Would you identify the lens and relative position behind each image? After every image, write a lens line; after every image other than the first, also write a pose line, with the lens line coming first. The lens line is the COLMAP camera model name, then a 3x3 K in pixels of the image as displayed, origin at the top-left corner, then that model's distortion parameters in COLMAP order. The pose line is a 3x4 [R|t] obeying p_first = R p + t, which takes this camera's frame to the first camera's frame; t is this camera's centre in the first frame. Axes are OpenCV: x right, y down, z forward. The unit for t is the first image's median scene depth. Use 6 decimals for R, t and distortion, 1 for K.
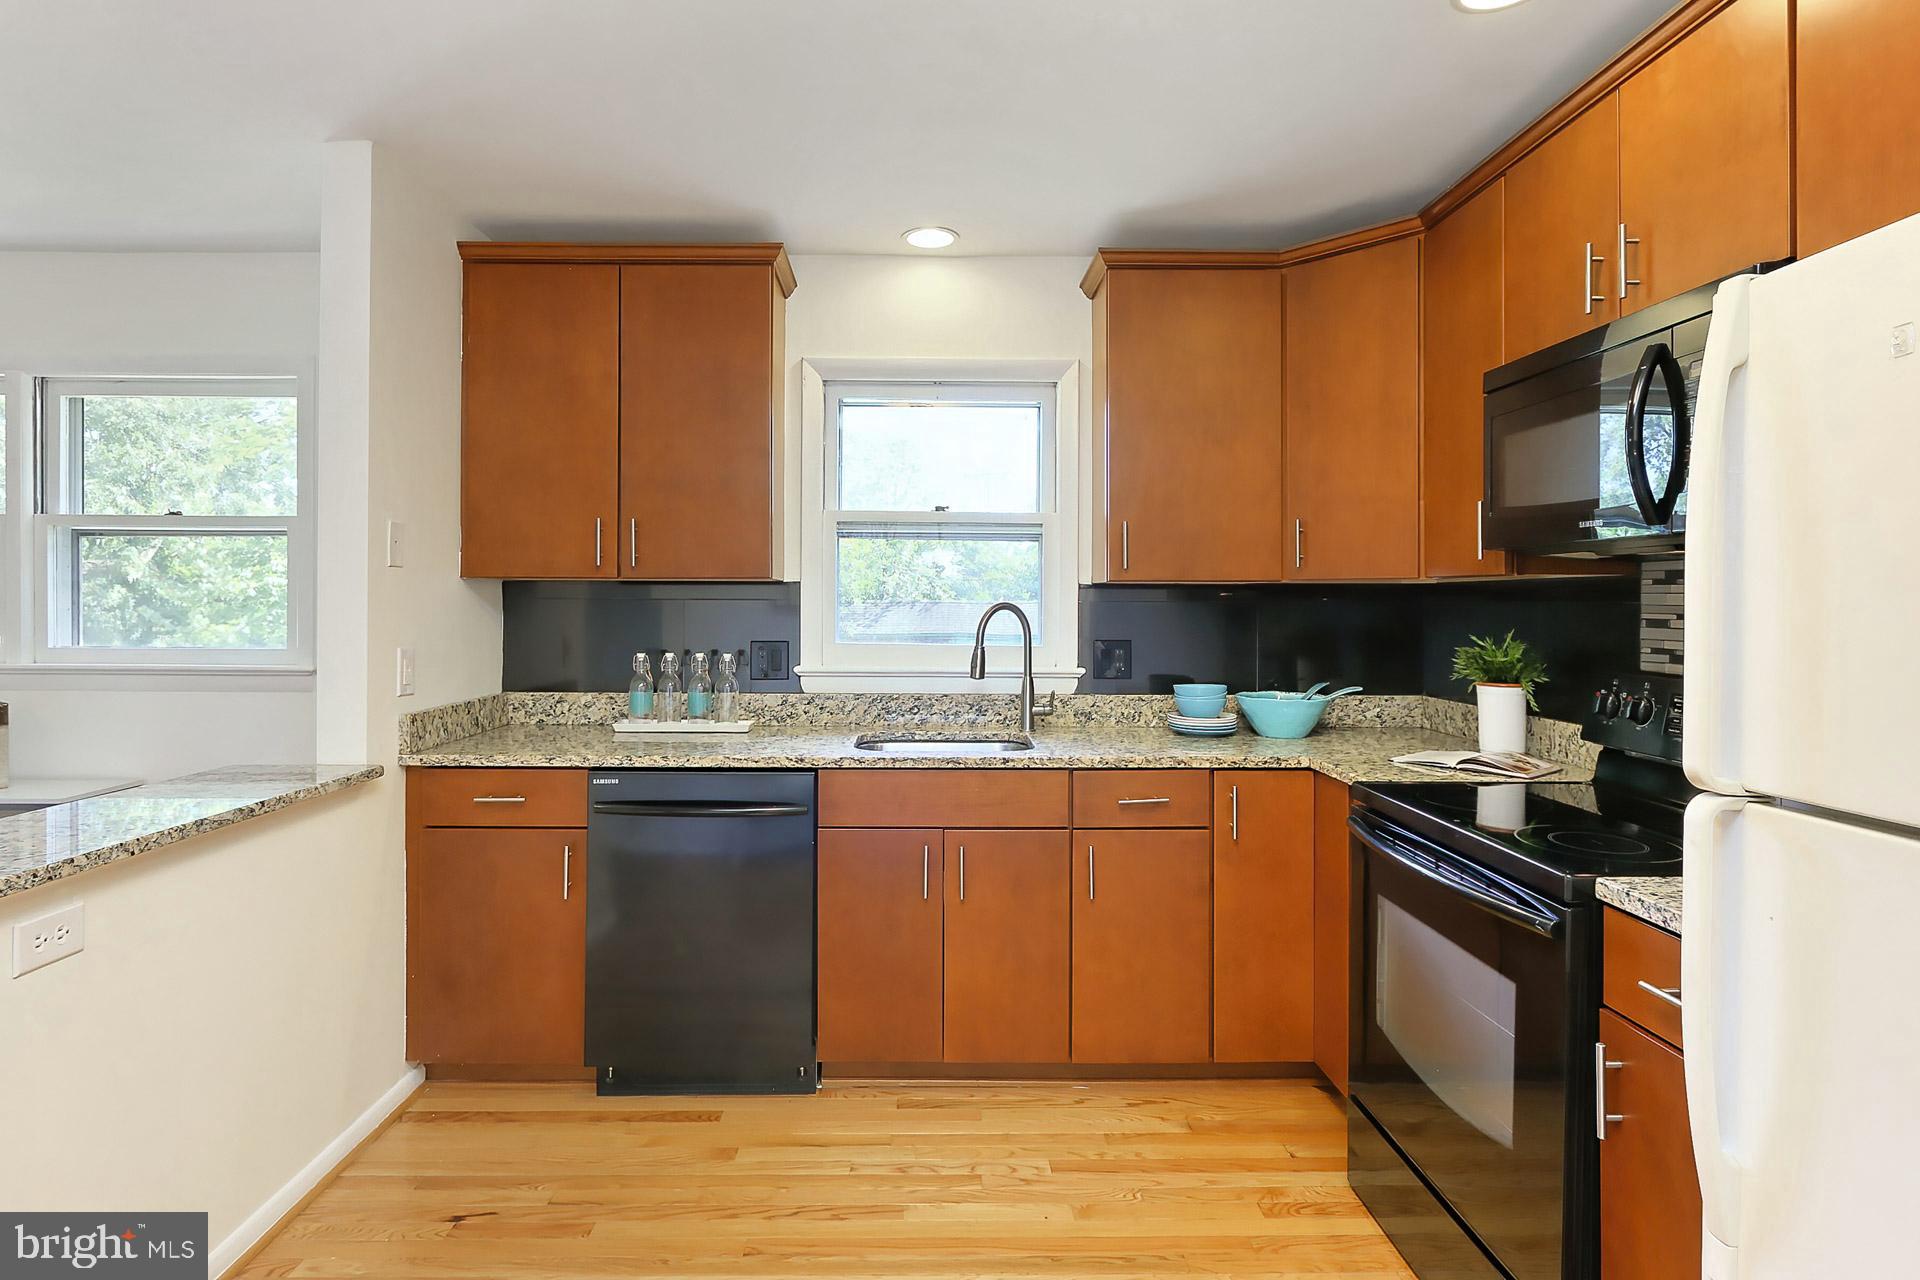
lens RADIAL K [[982.2, 0, 1000.7], [0, 982.2, 597.7], [0, 0, 1]] dist [-0.003522, 0.003173]
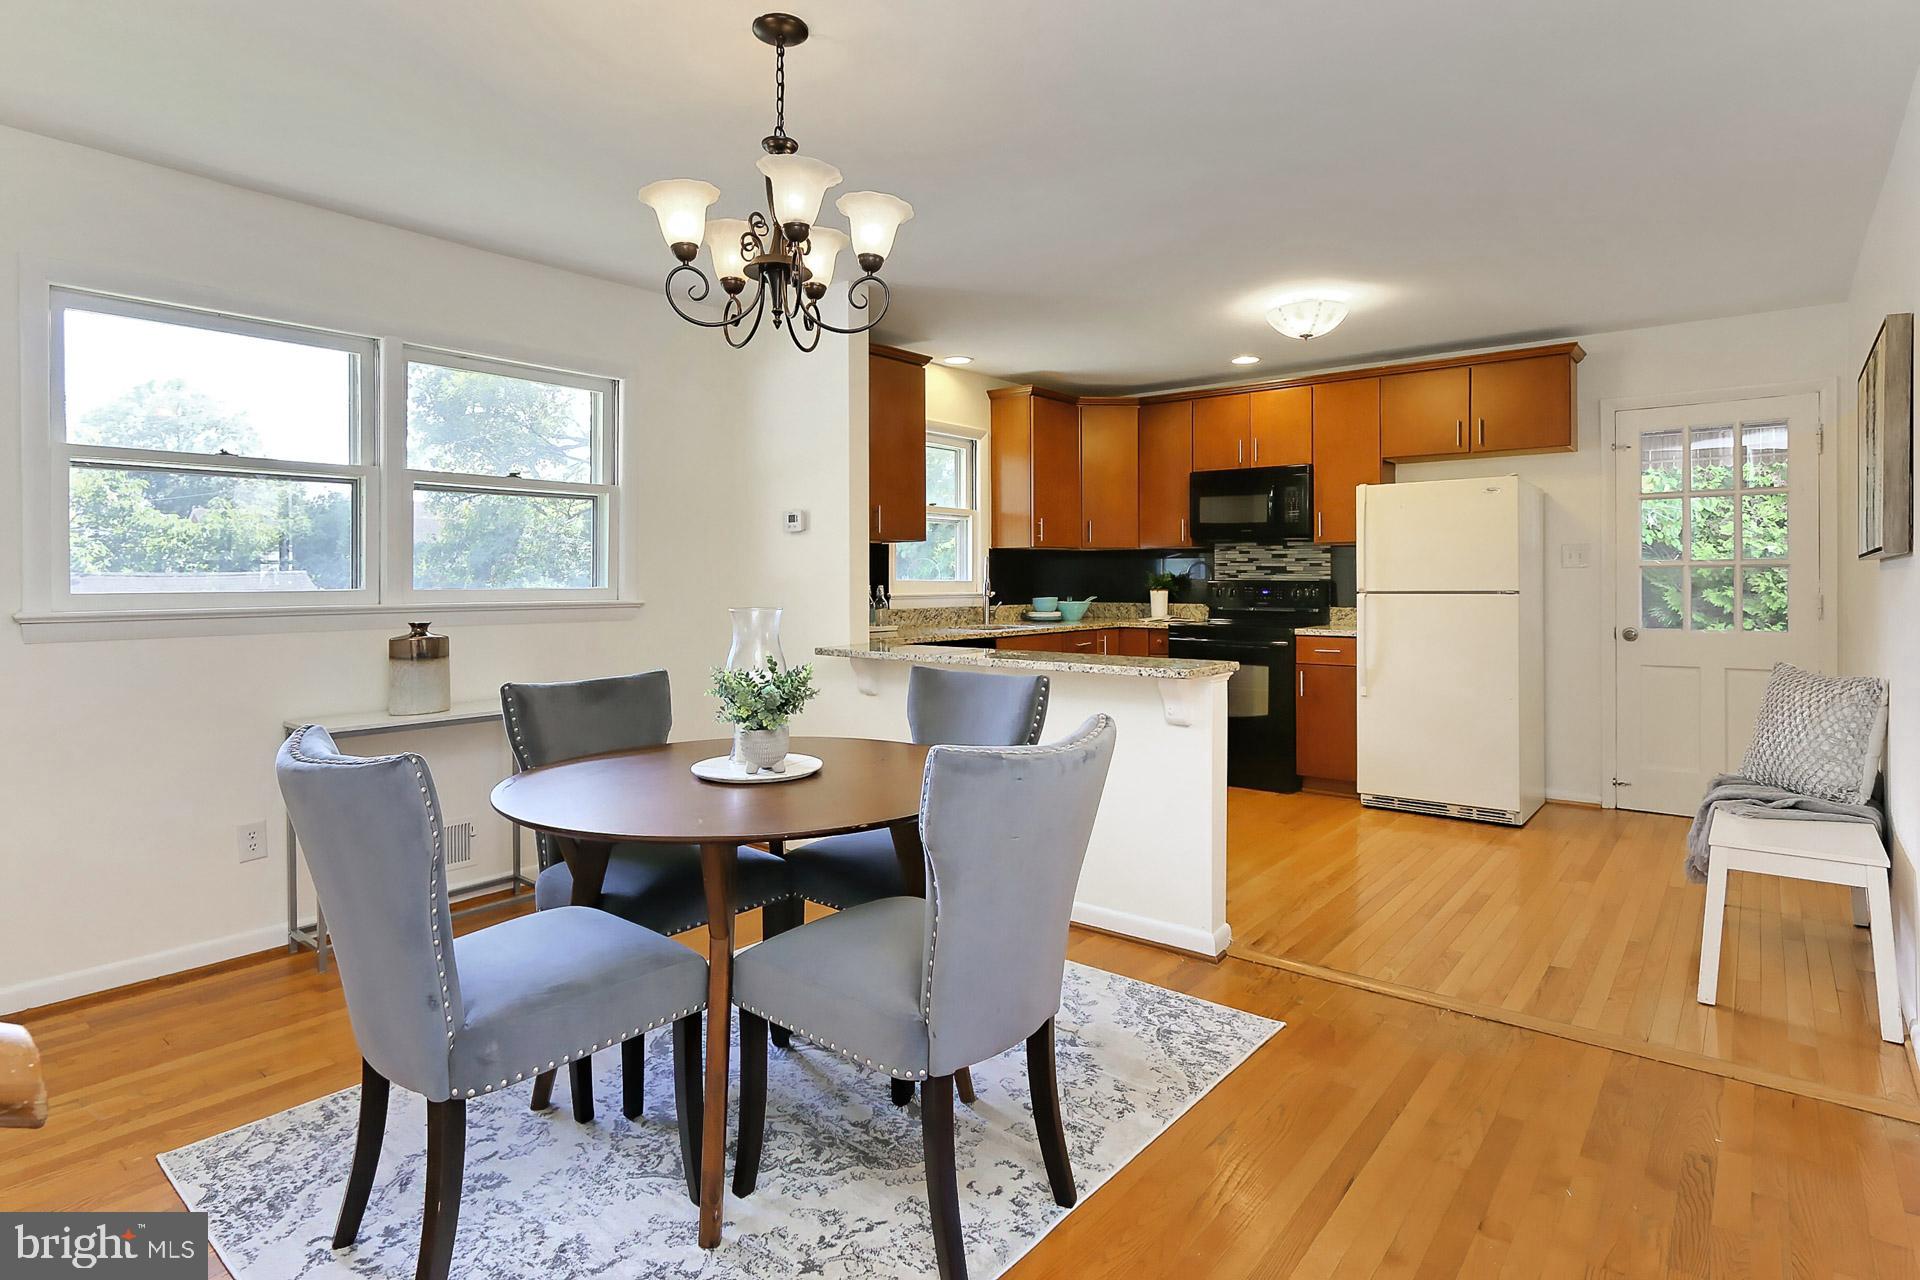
lens RADIAL K [[1137.4, 0, 856.9], [0, 1137.4, 579.5], [0, 0, 1]] dist [0.004812, -0.000554]
pose [[0.646112, -0.002887, 0.763237, -1.894866], [0.003495, 0.999994, 0.000823, 0.046915], [-0.763235, 0.002136, 0.646118, -0.251986]]
